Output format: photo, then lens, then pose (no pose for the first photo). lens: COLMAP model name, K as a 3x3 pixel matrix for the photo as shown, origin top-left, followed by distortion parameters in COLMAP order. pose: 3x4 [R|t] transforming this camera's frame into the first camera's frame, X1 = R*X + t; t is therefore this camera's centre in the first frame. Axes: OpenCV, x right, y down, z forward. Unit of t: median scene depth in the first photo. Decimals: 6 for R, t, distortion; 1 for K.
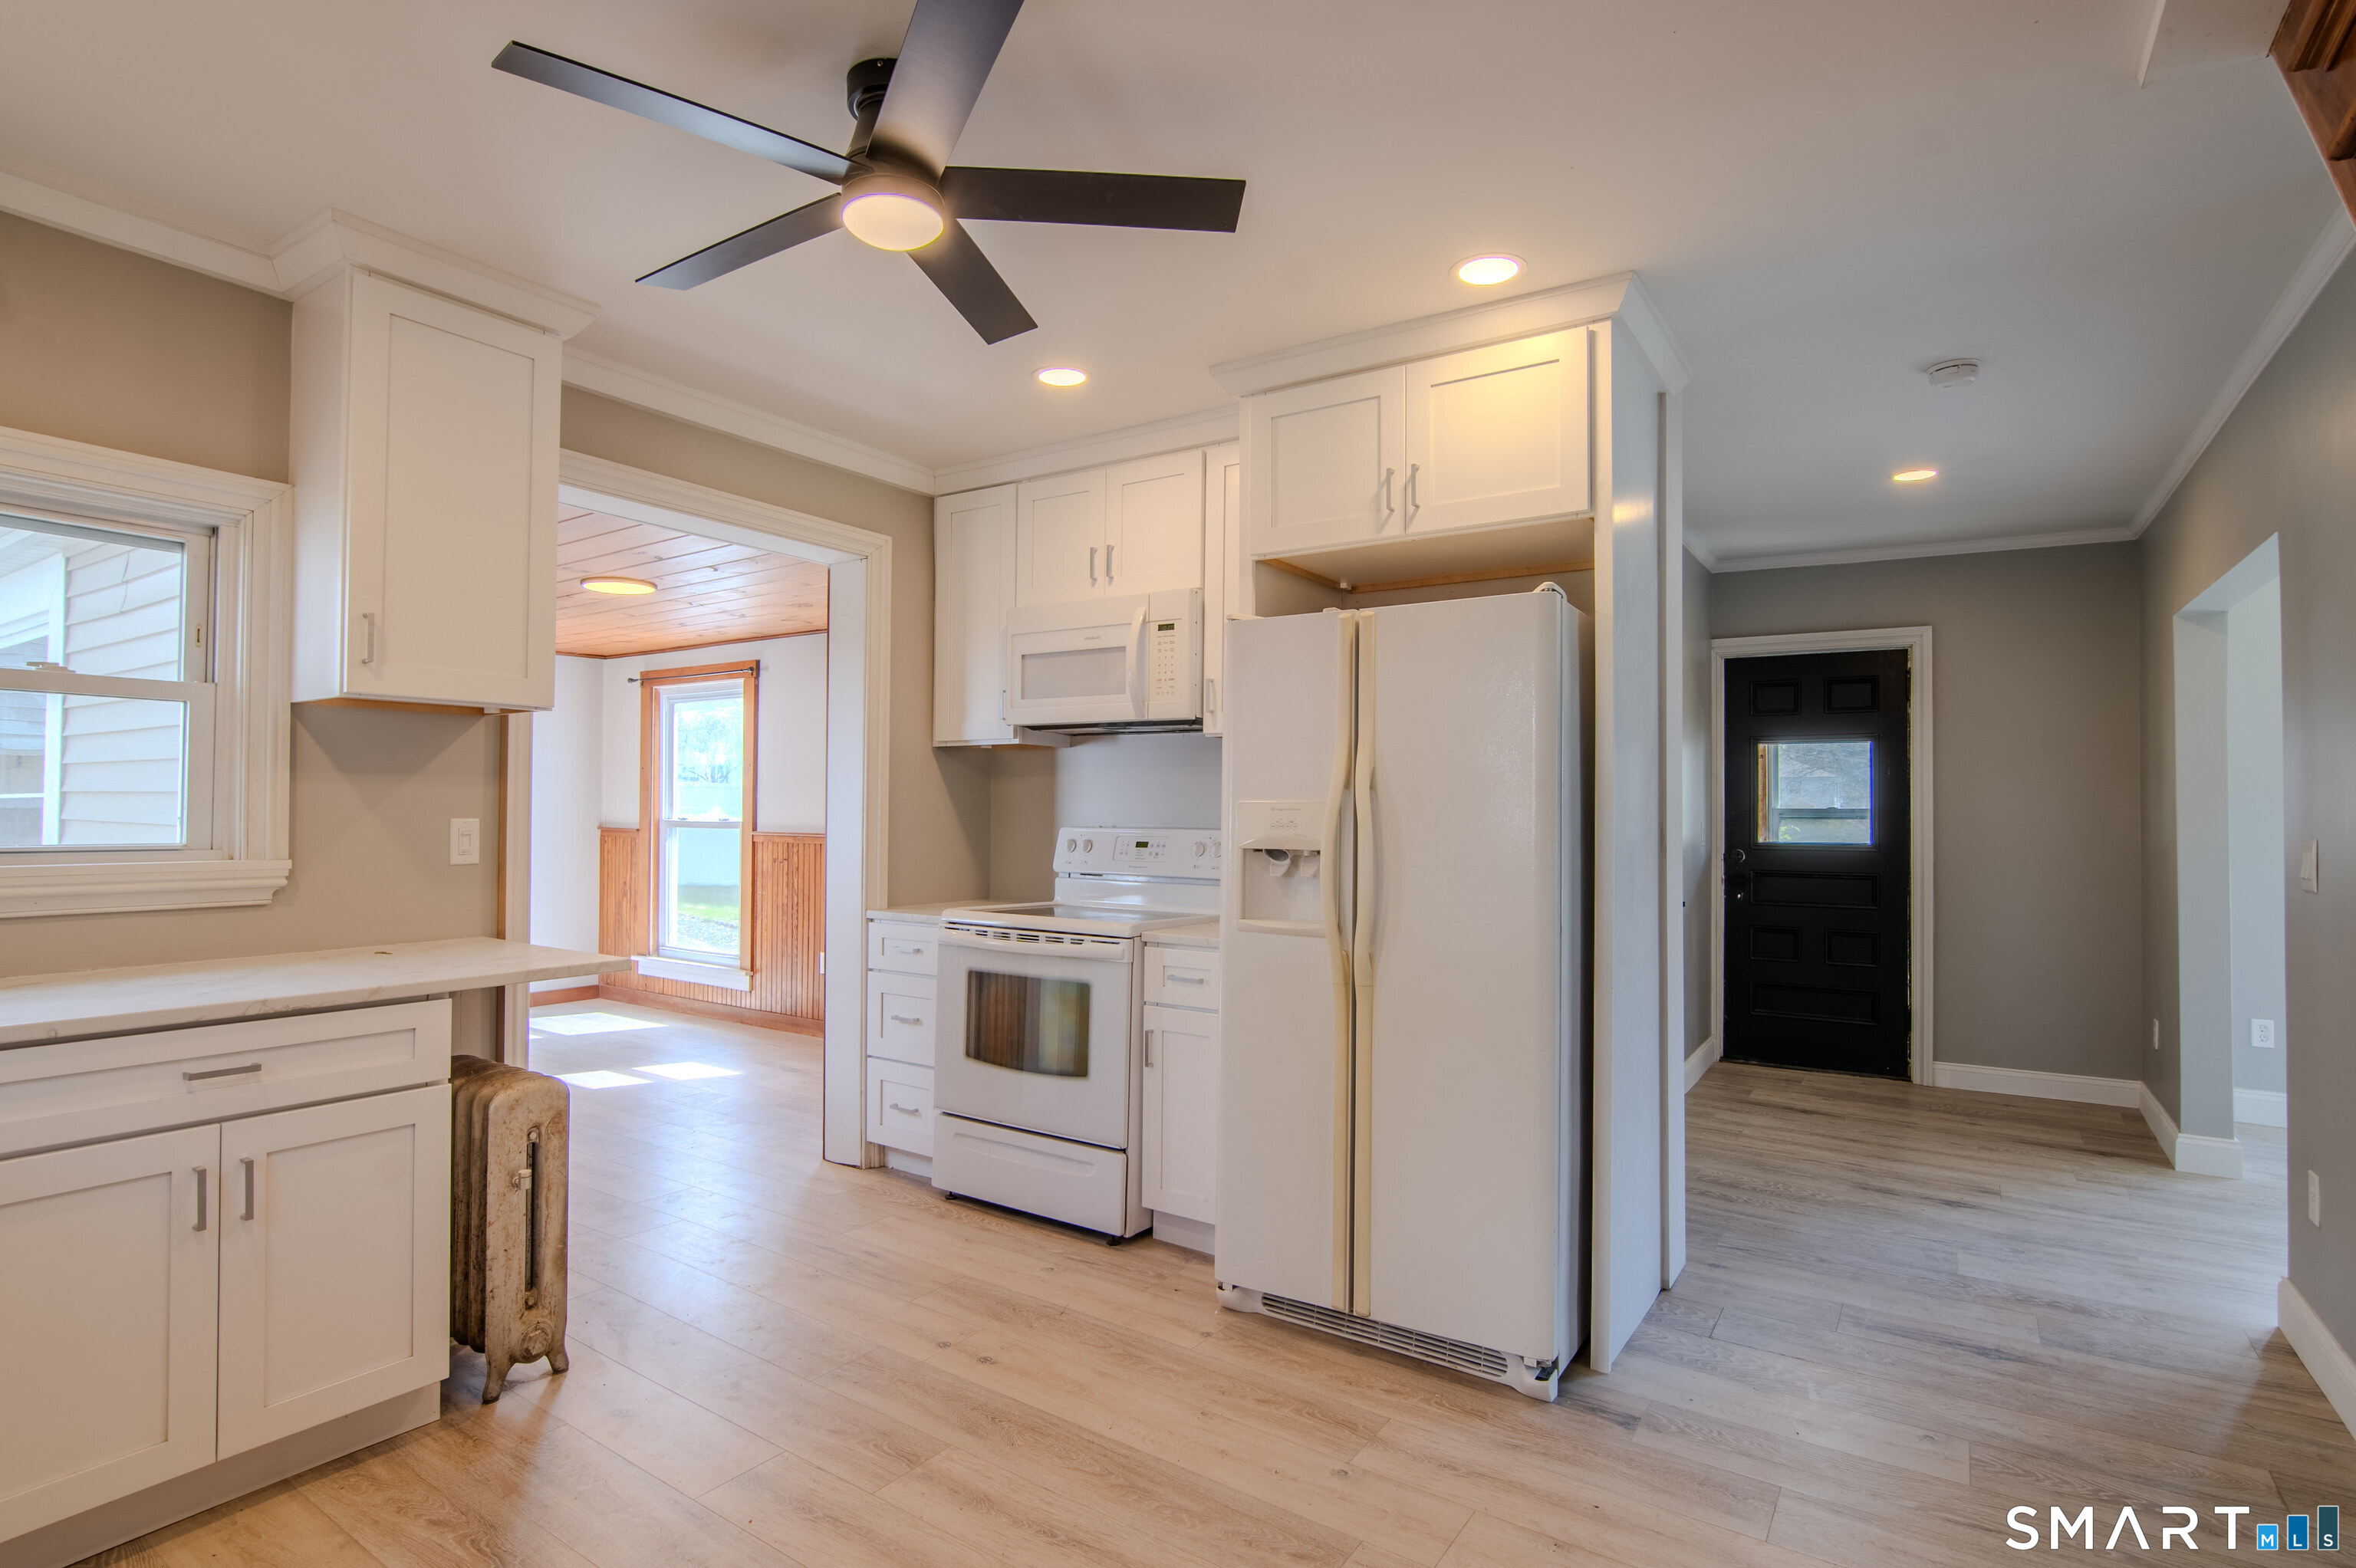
lens RADIAL K [[1170.4, 0, 1174.9], [0, 1170.4, 786.8], [0, 0, 1]] dist [-0.036088, 0.012454]
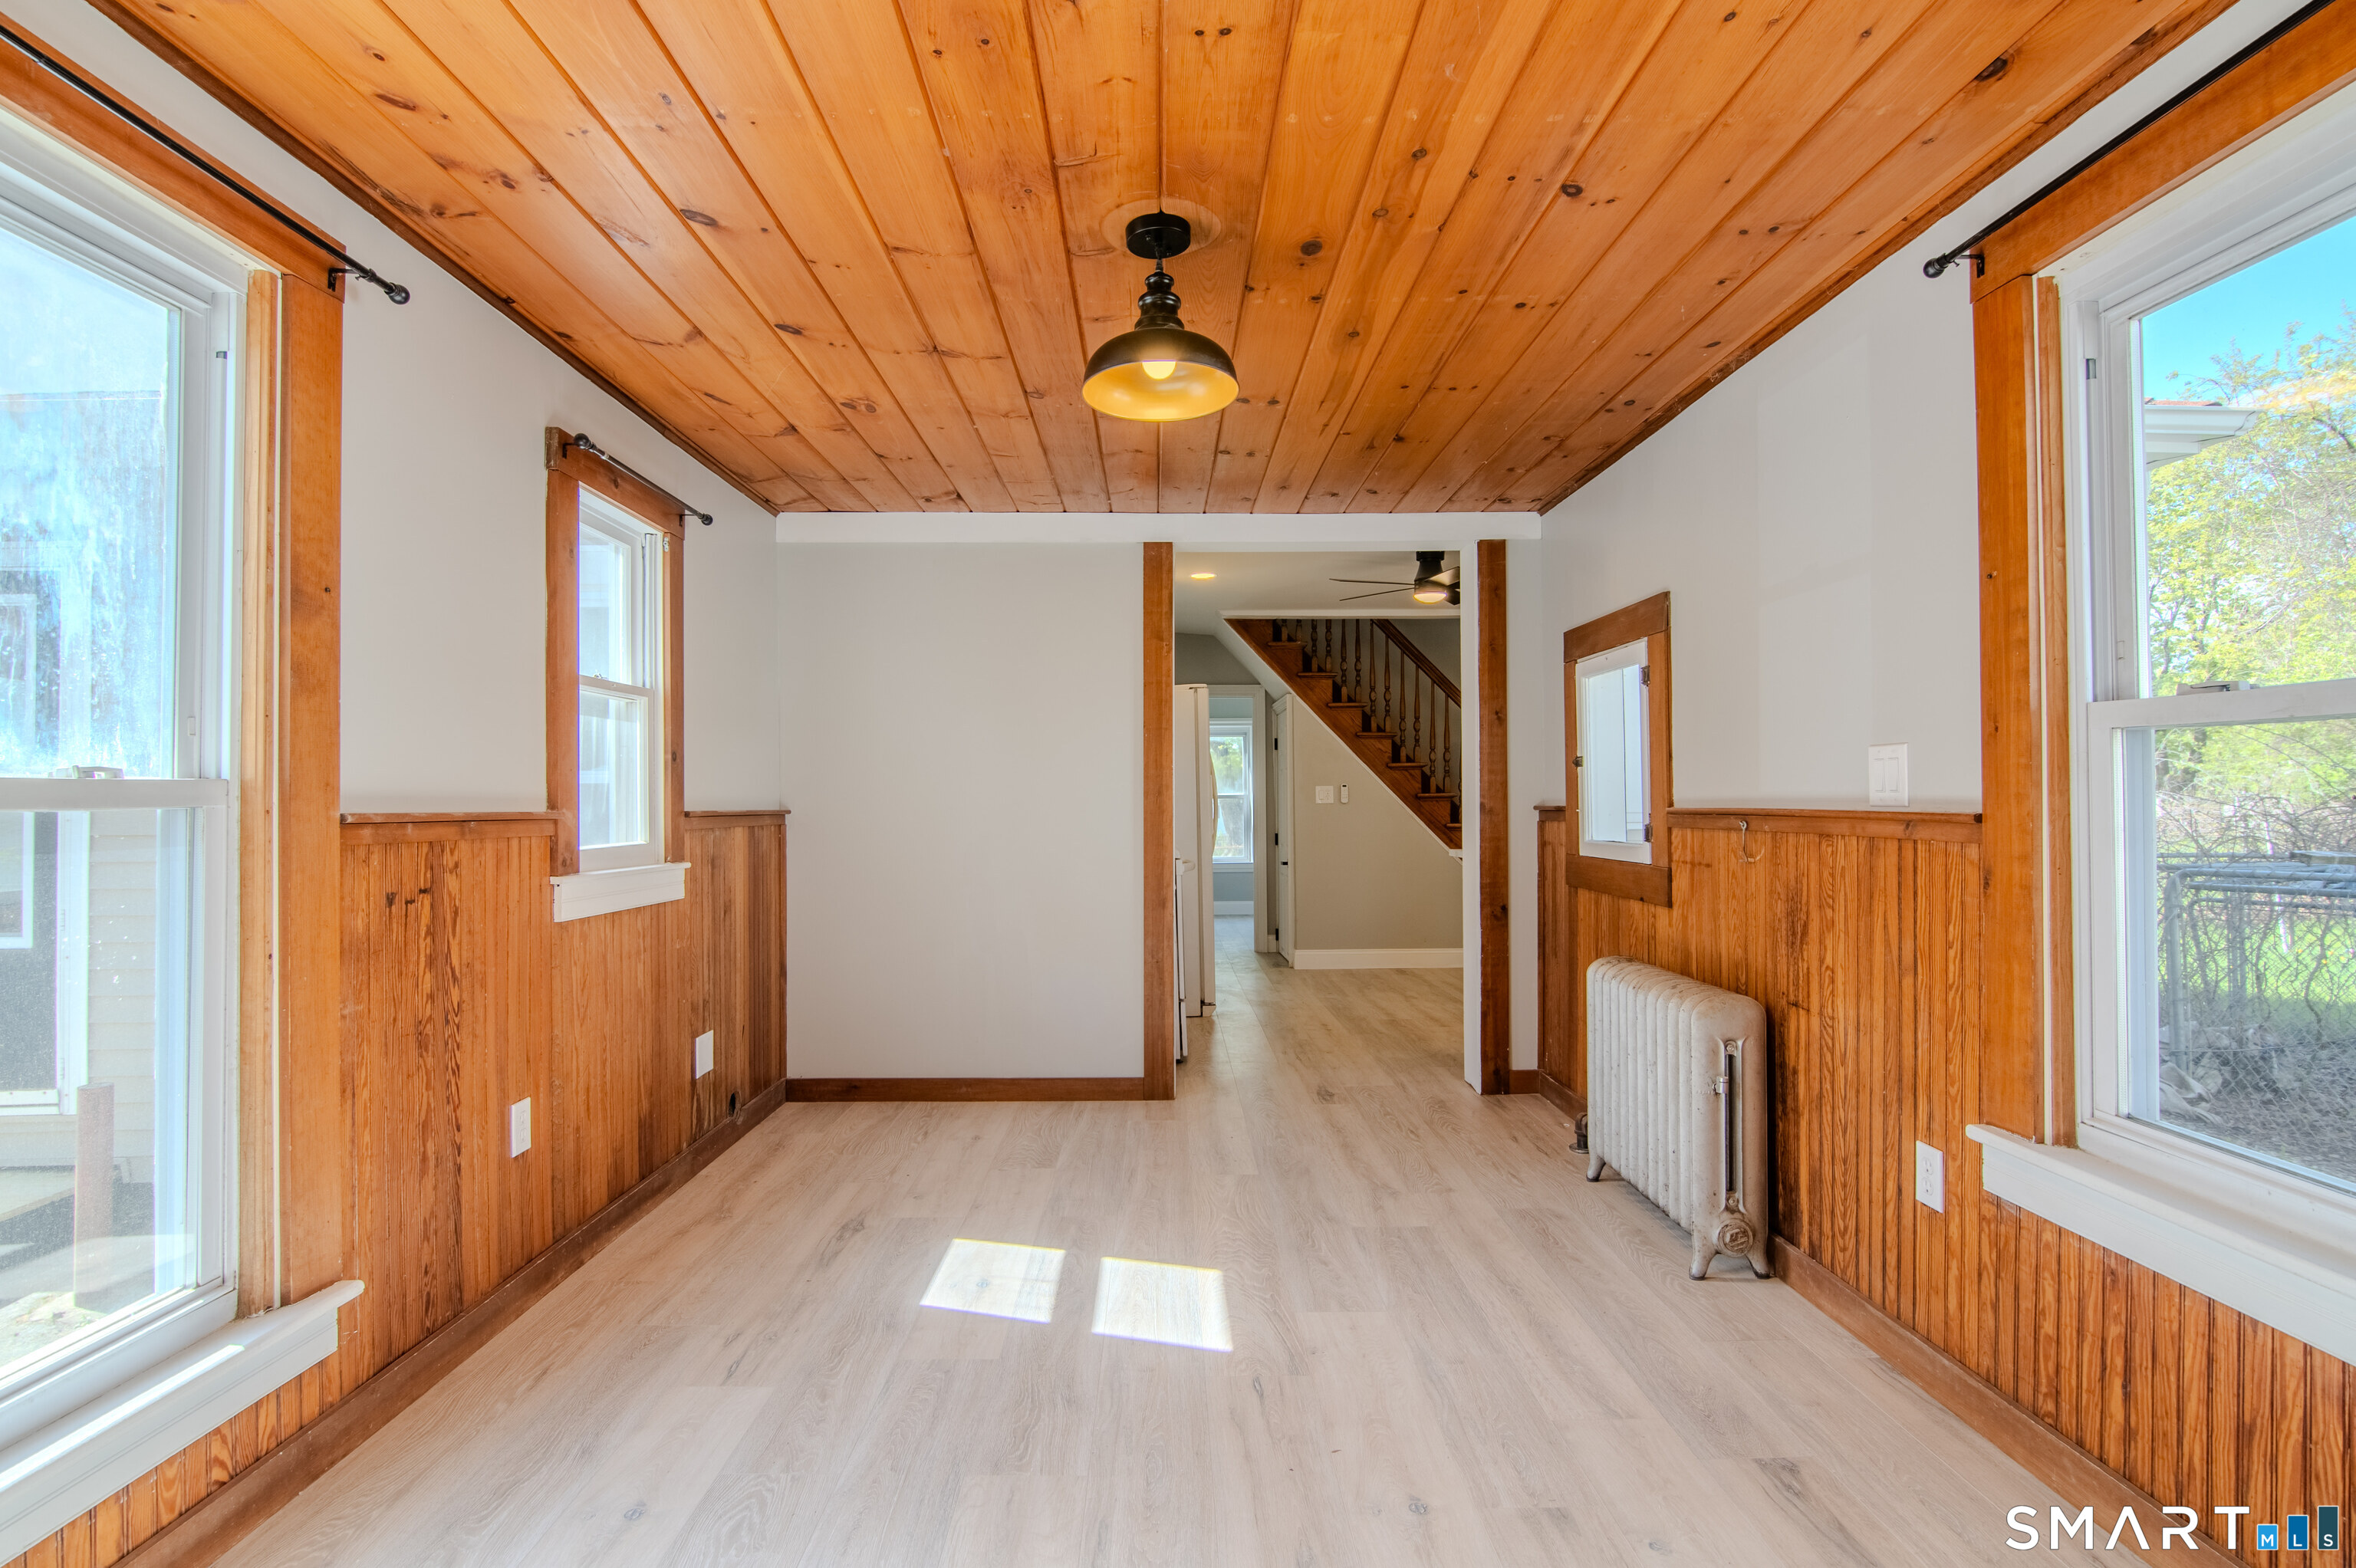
lens RADIAL K [[1159.3, 0, 1198.9], [0, 1159.3, 785.0], [0, 0, 1]] dist [-0.026408, 0.001338]
pose [[-0.583703, 0.009008, 0.811917, -0.713071], [-0.014017, 0.999678, -0.021168, 0.033039], [-0.811846, -0.023736, -0.583389, 0.974271]]
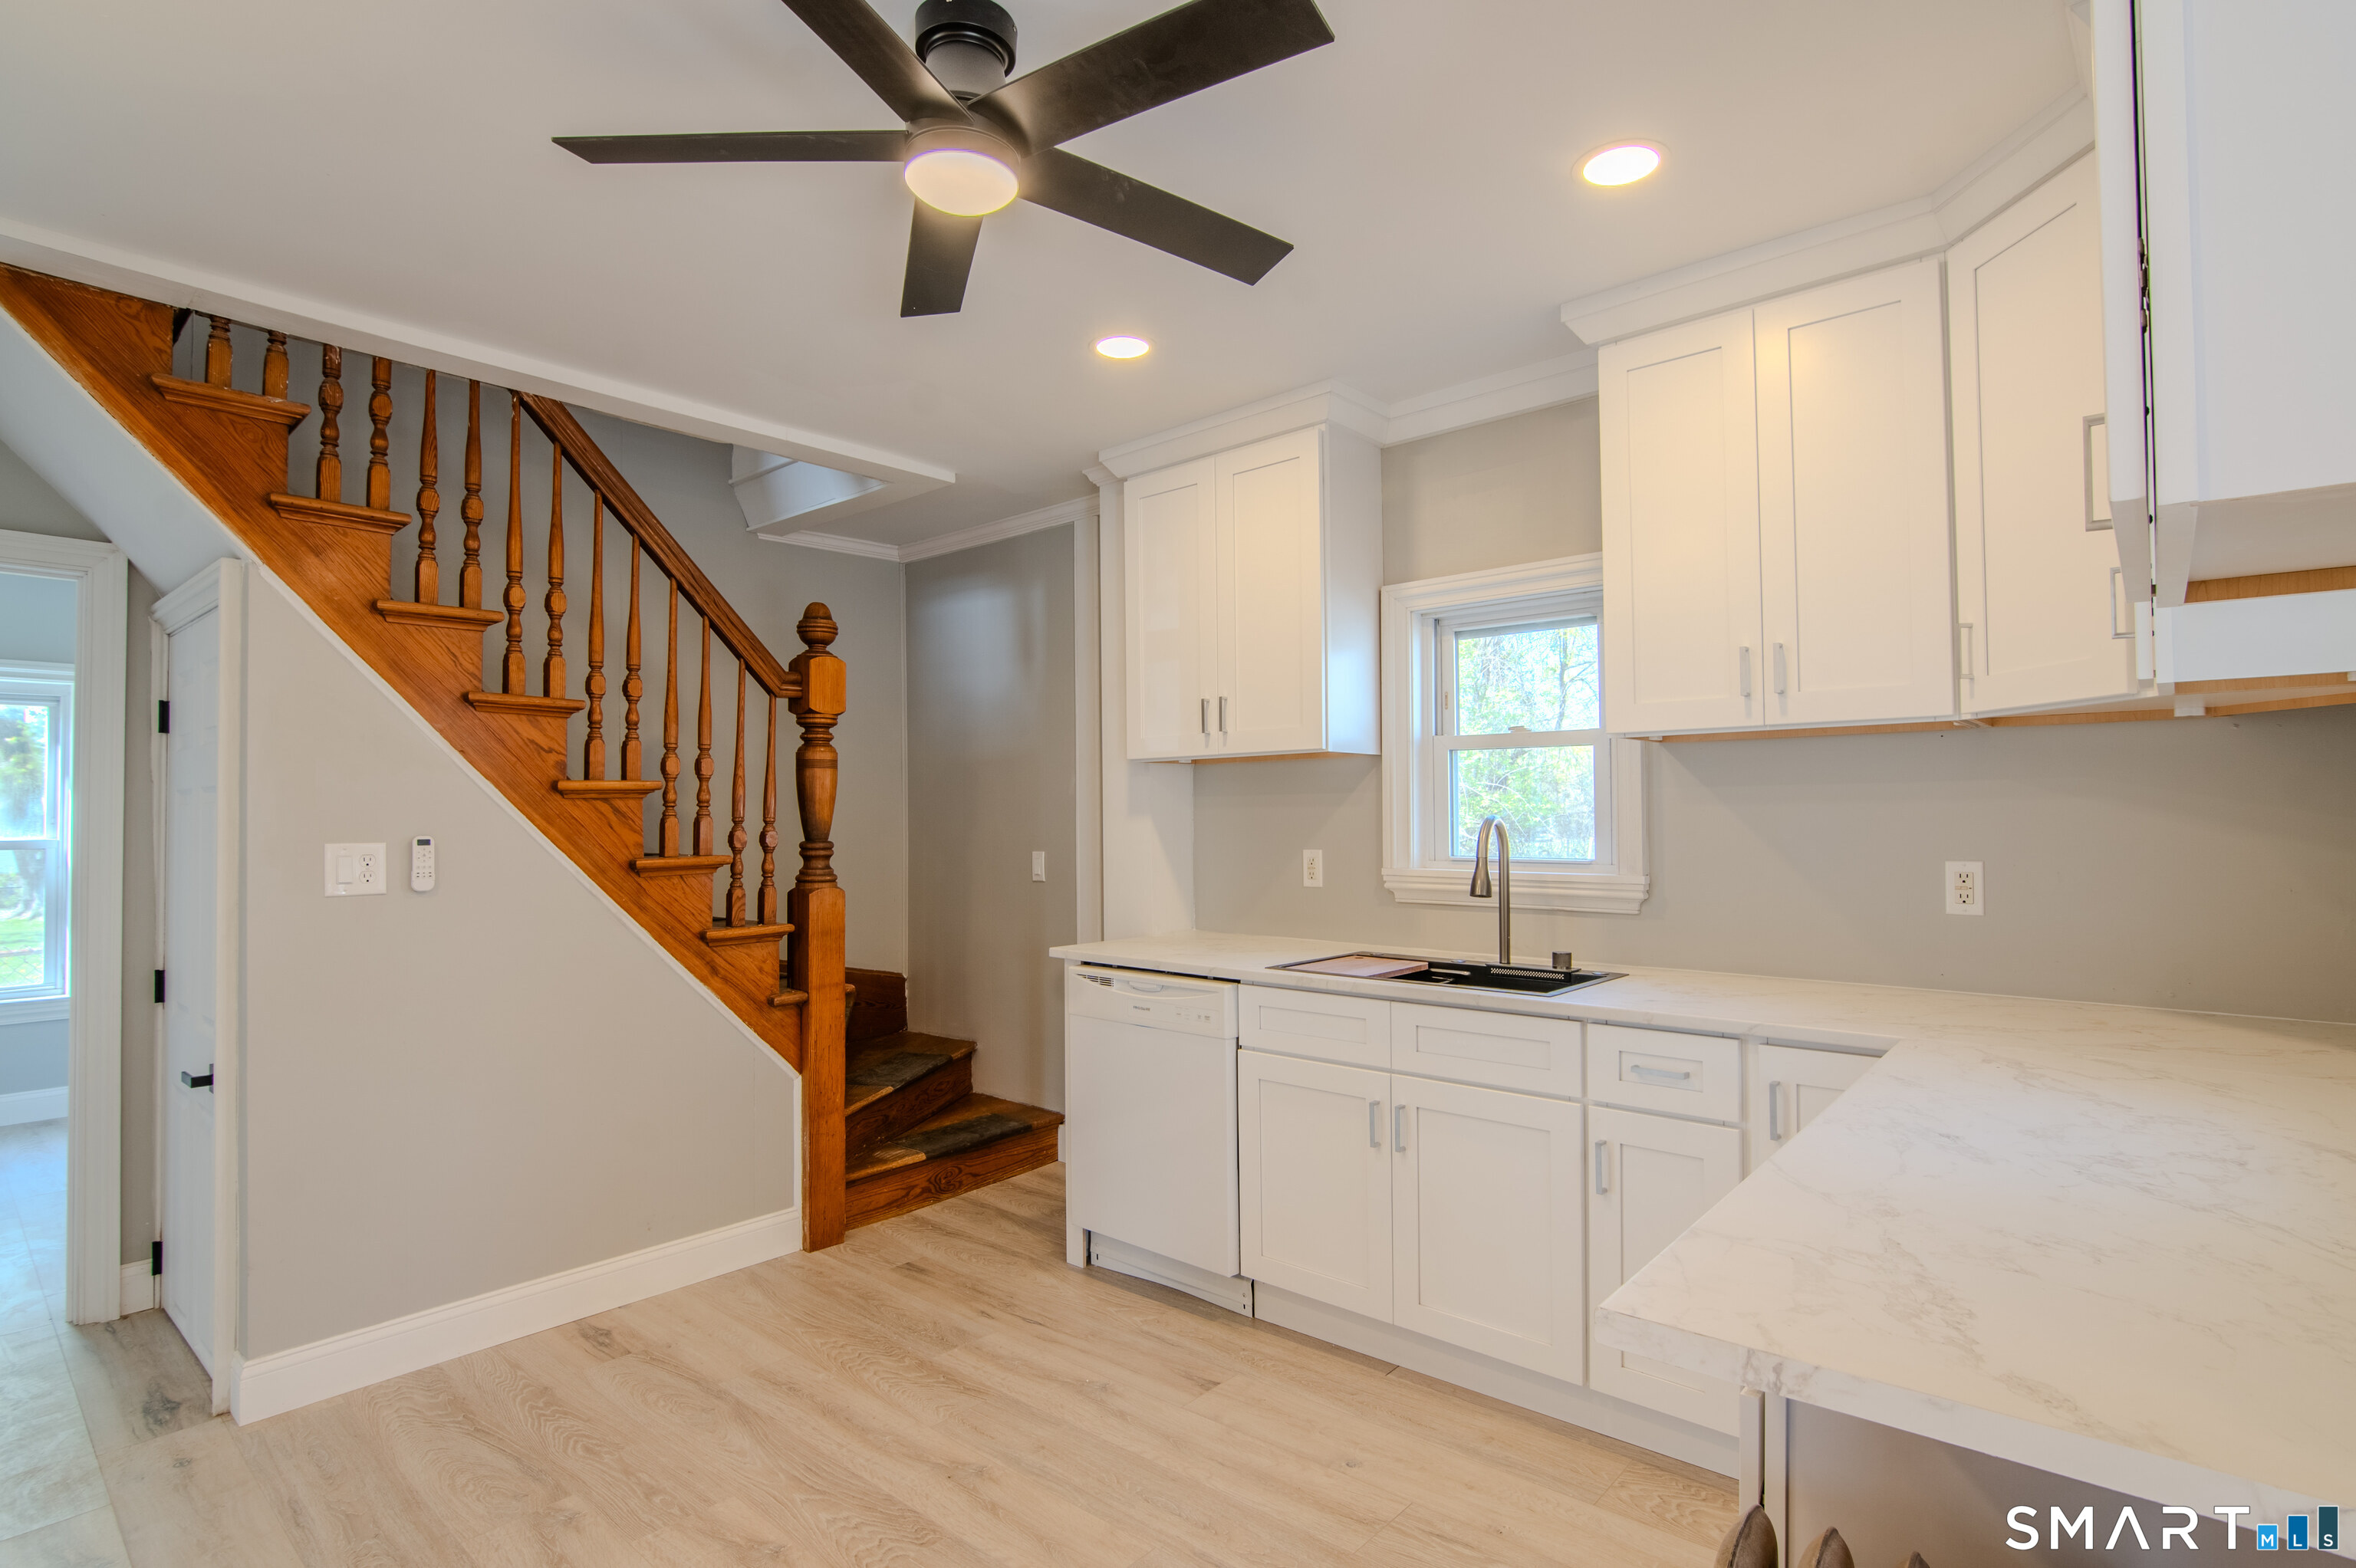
lens RADIAL K [[1144.9, 0, 1178.0], [0, 1144.9, 784.0], [0, 0, 1]] dist [-0.026398, 0.000237]
pose [[-0.991660, 0.001589, 0.128873, -0.141385], [-0.004682, 0.998820, -0.048342, 0.003271], [-0.128798, -0.048542, -0.990482, 0.515190]]
